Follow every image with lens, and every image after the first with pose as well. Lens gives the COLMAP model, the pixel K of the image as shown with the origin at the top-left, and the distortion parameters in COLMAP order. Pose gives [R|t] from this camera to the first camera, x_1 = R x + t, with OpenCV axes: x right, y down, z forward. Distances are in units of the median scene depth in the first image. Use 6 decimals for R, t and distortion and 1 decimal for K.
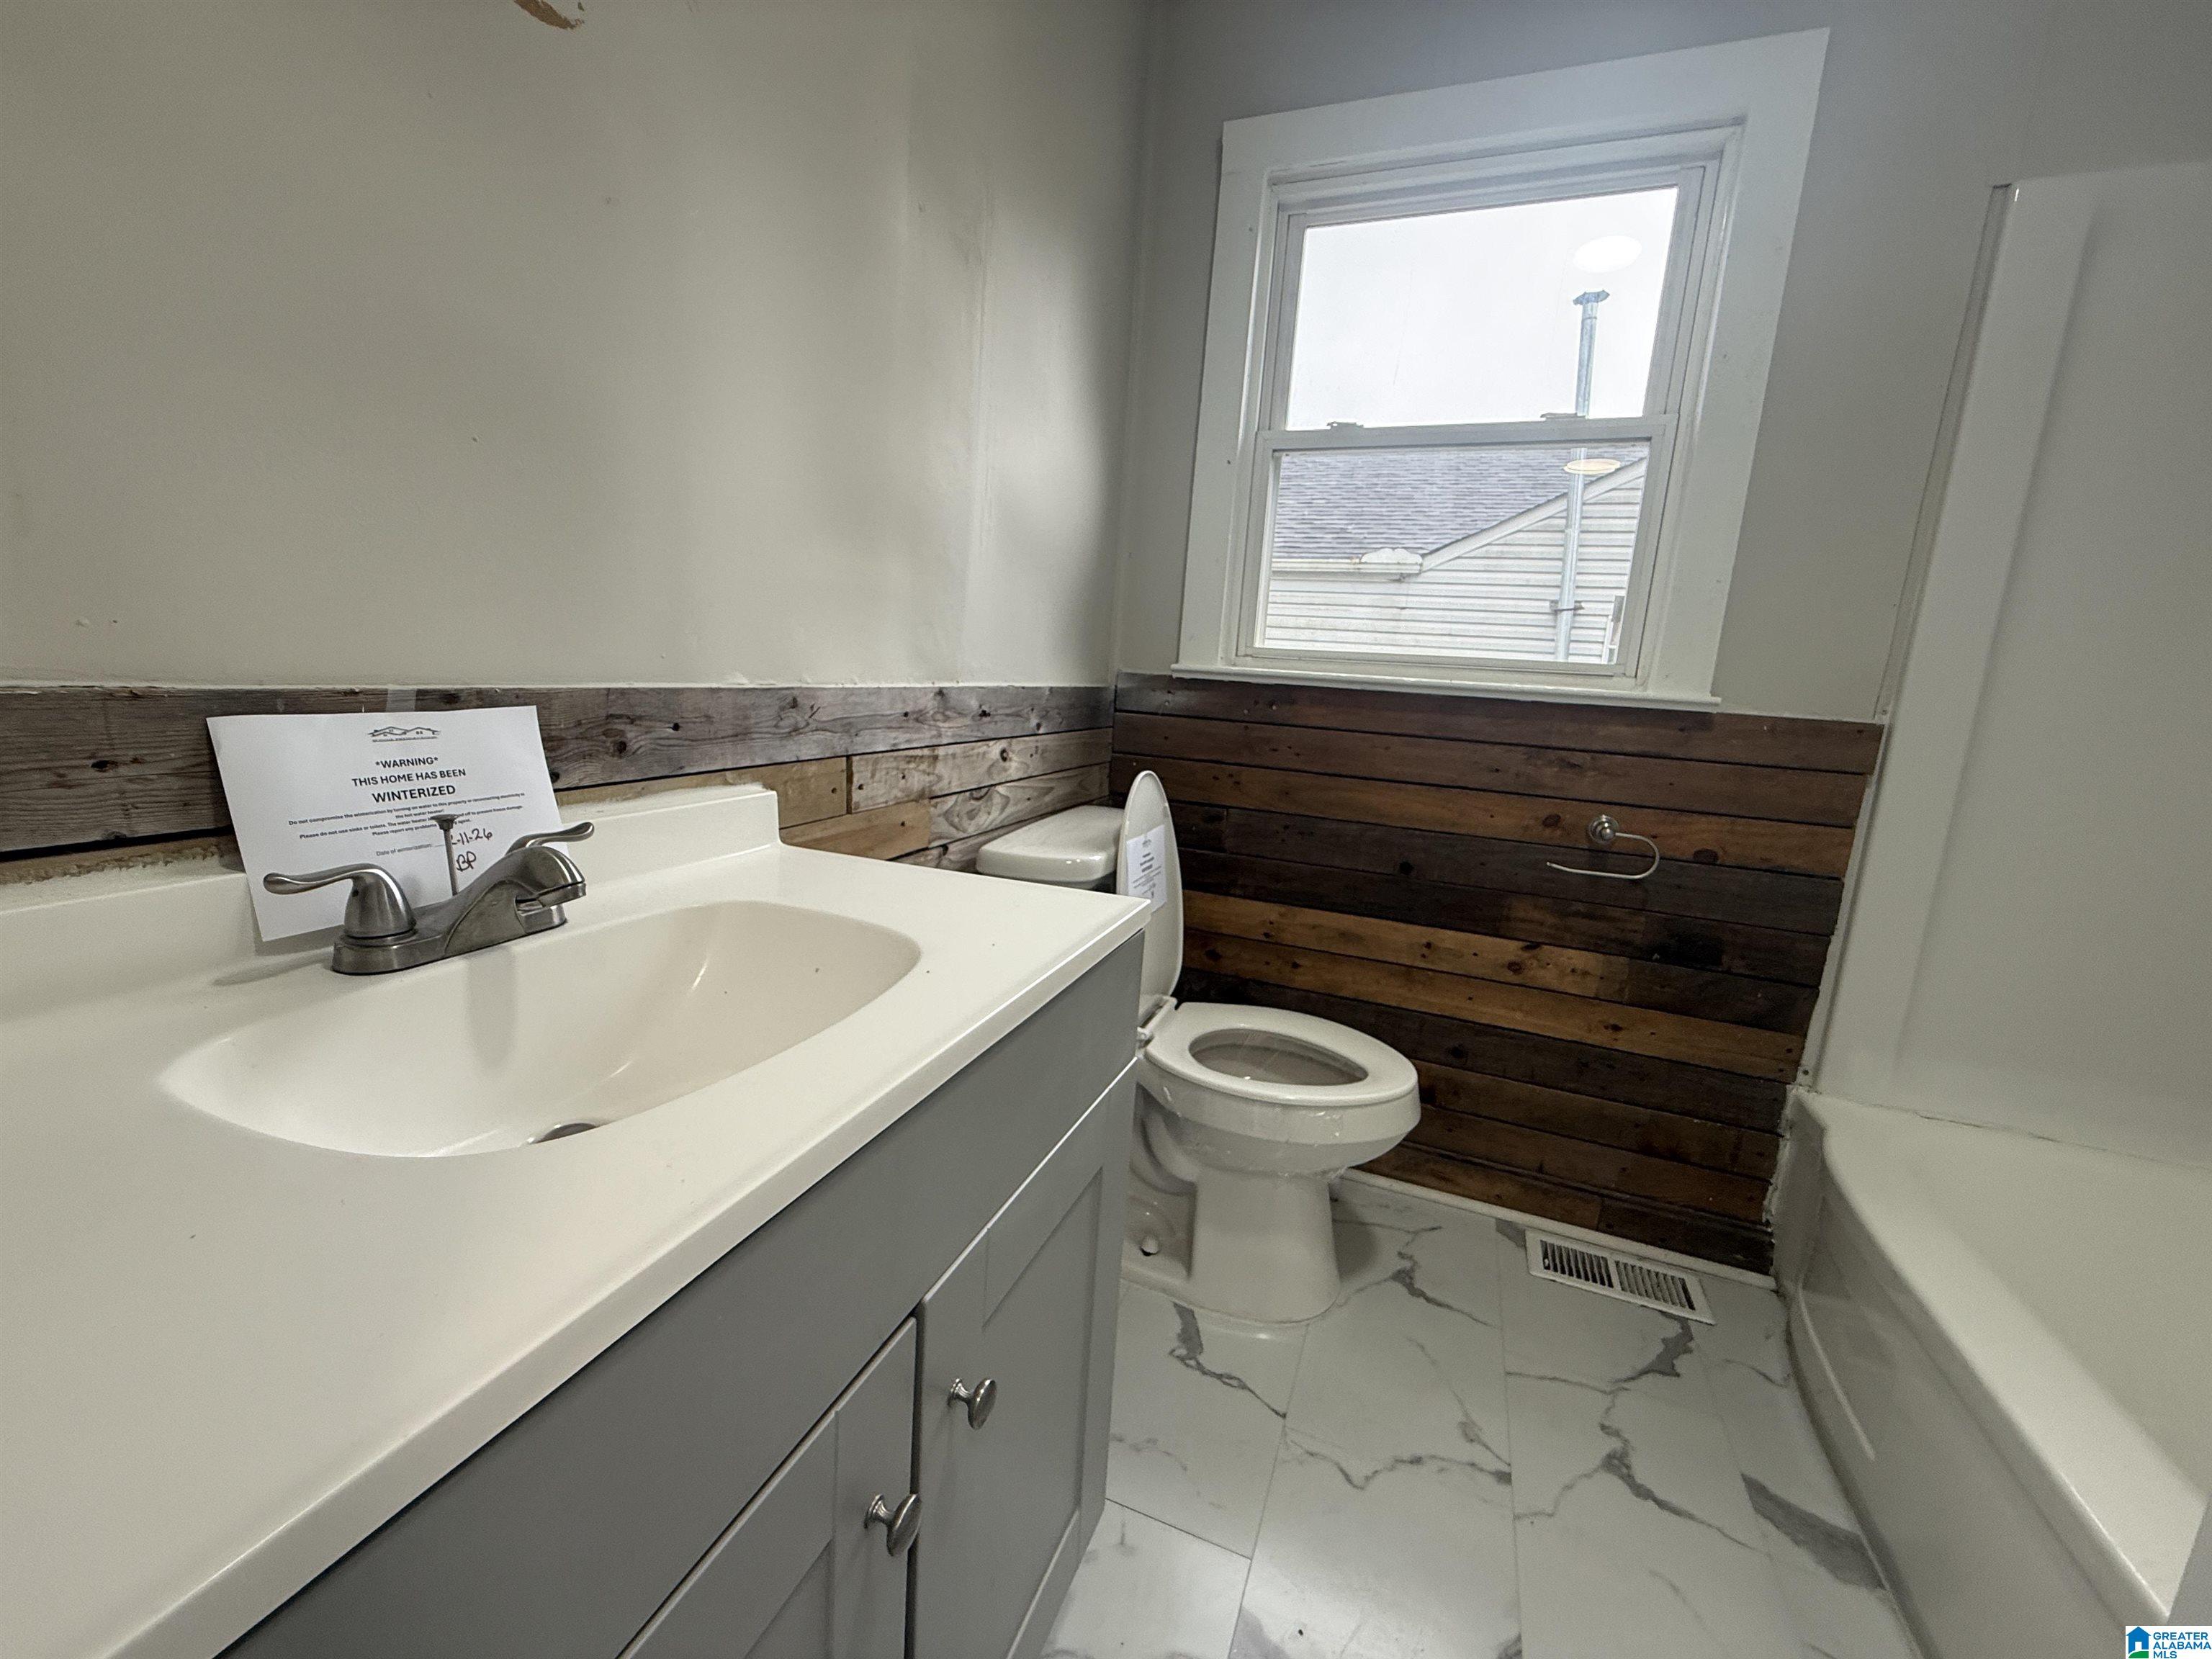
lens RADIAL K [[879.6, 0, 1101.1], [0, 879.6, 831.9], [0, 0, 1]] dist [0.000675, -0.000054]
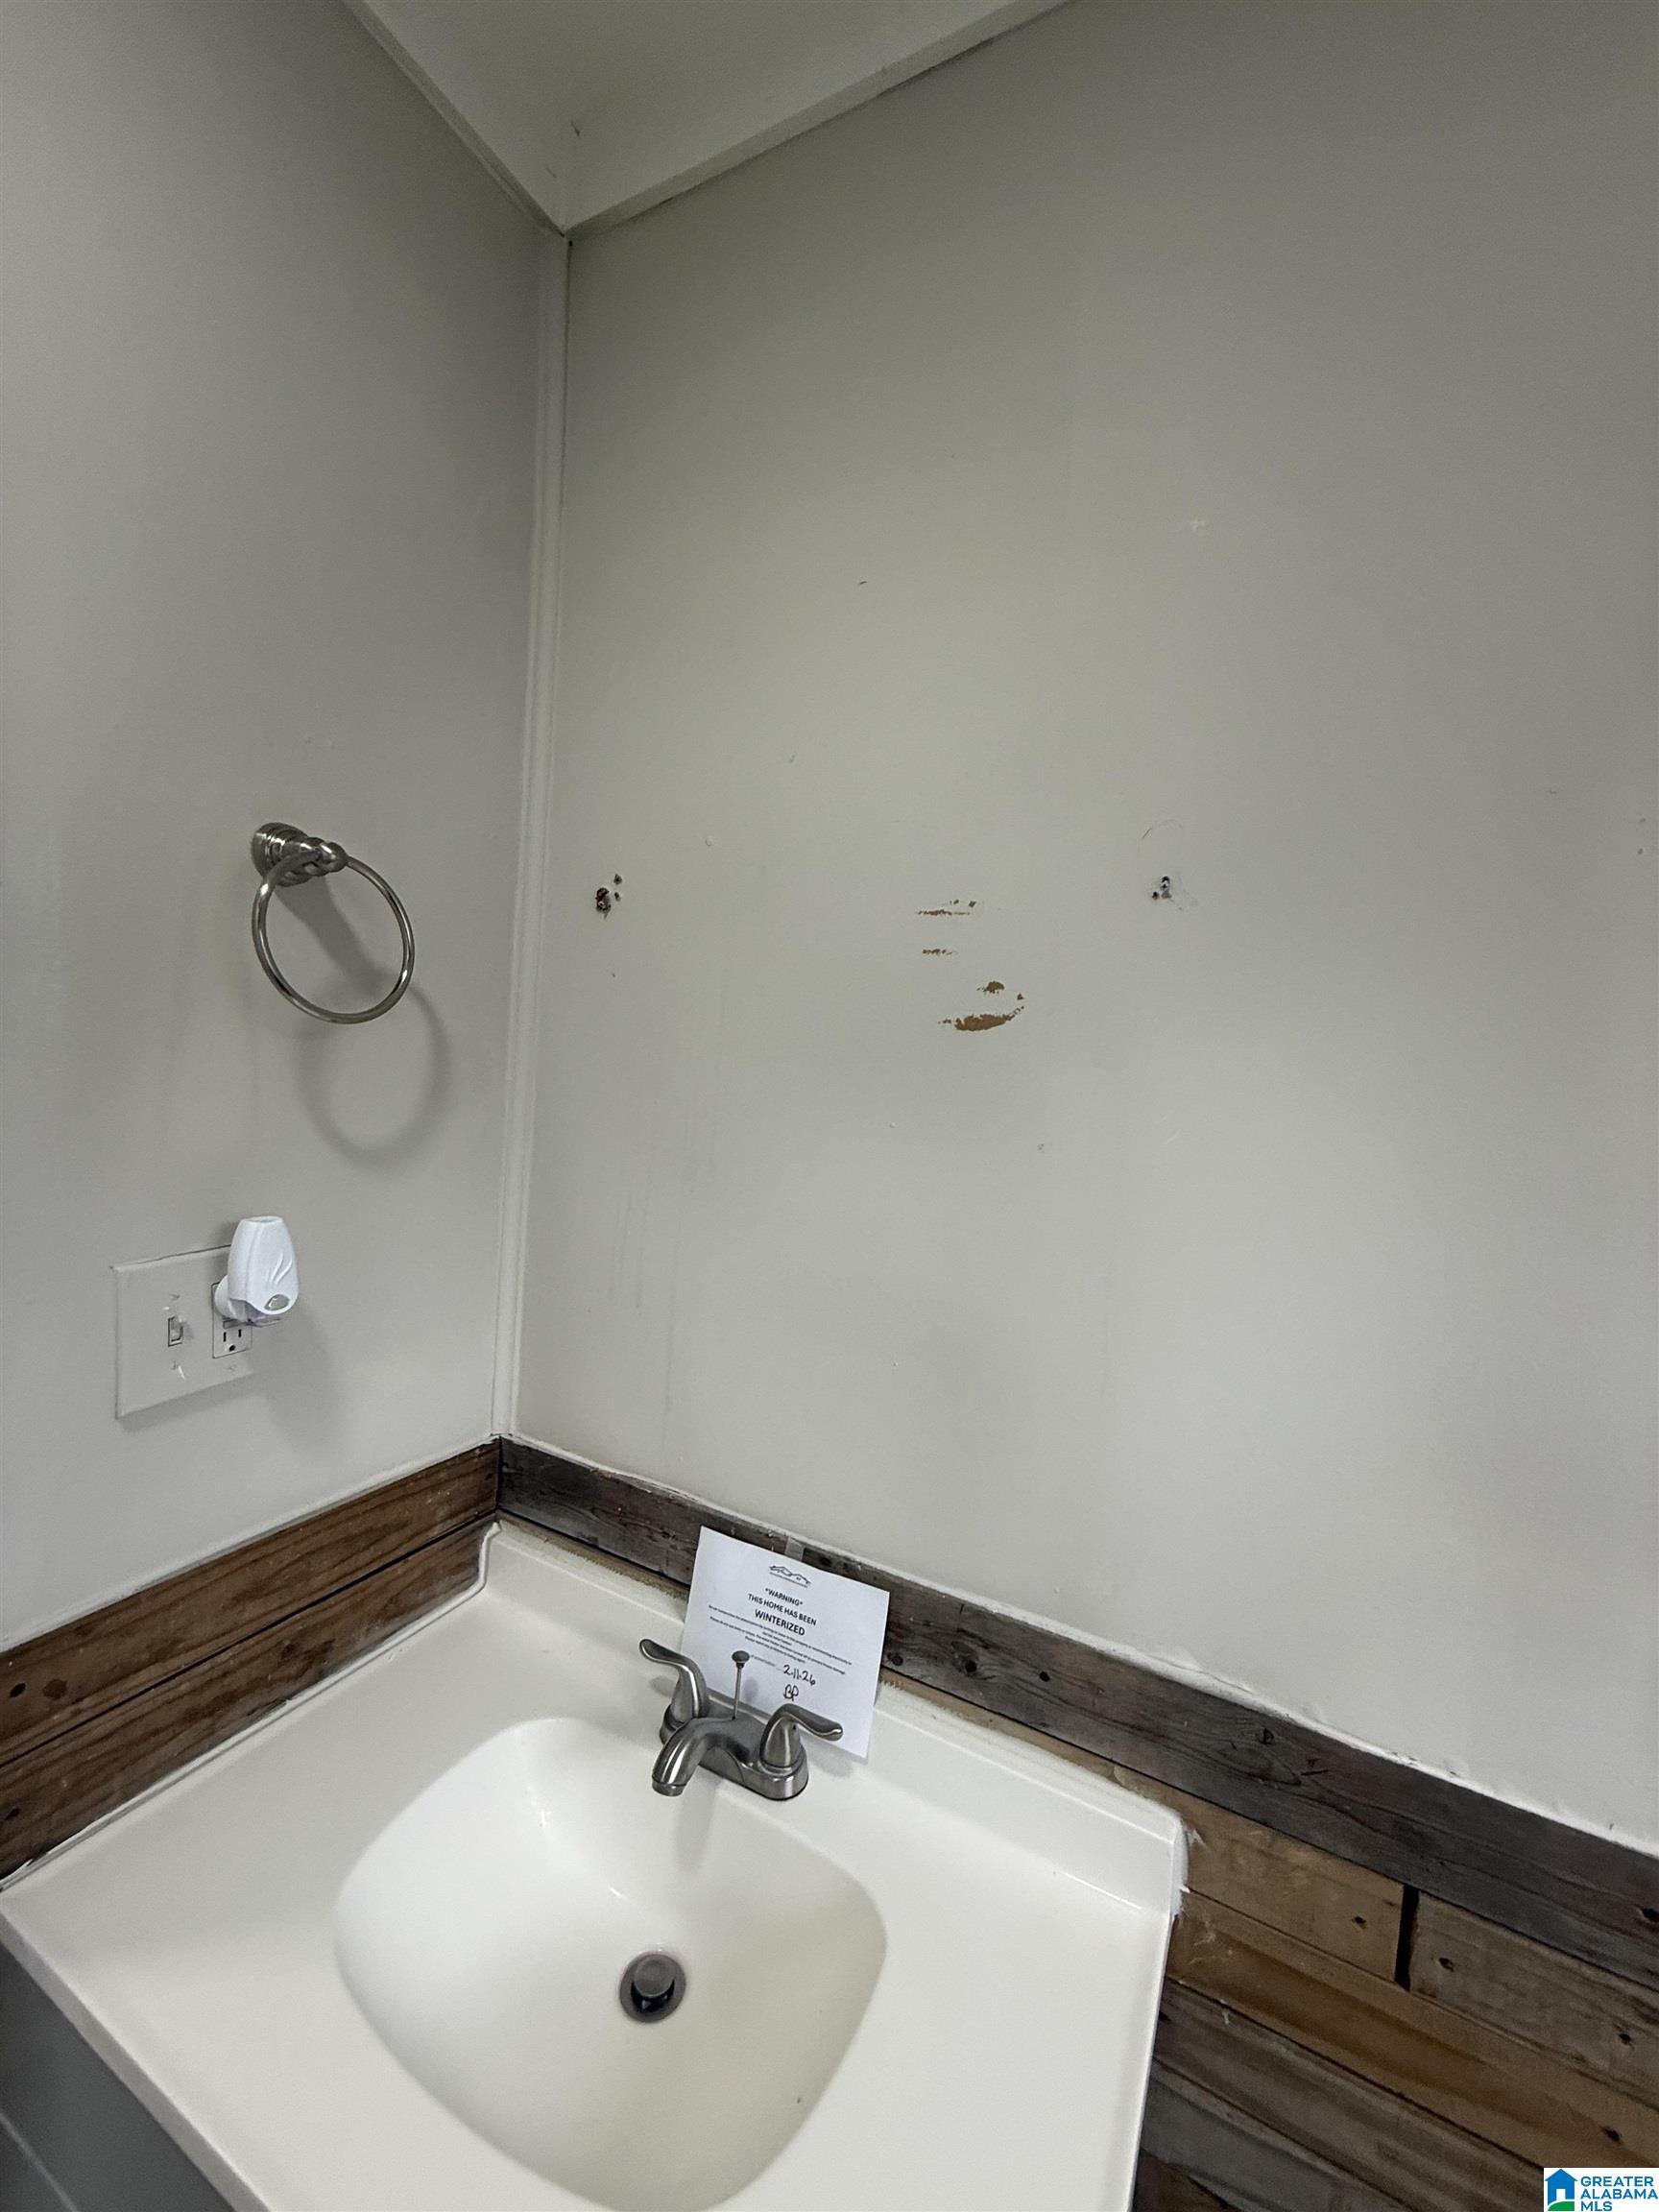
lens RADIAL K [[879.6, 0, 829.5], [0, 879.6, 1106.0], [0, 0, 1]] dist [0.000675, -0.000054]
pose [[-0.098116, -0.007192, -0.995149, 0.461325], [-0.259582, 0.965542, 0.018615, -0.717251], [0.960724, 0.260149, -0.096602, 0.851743]]
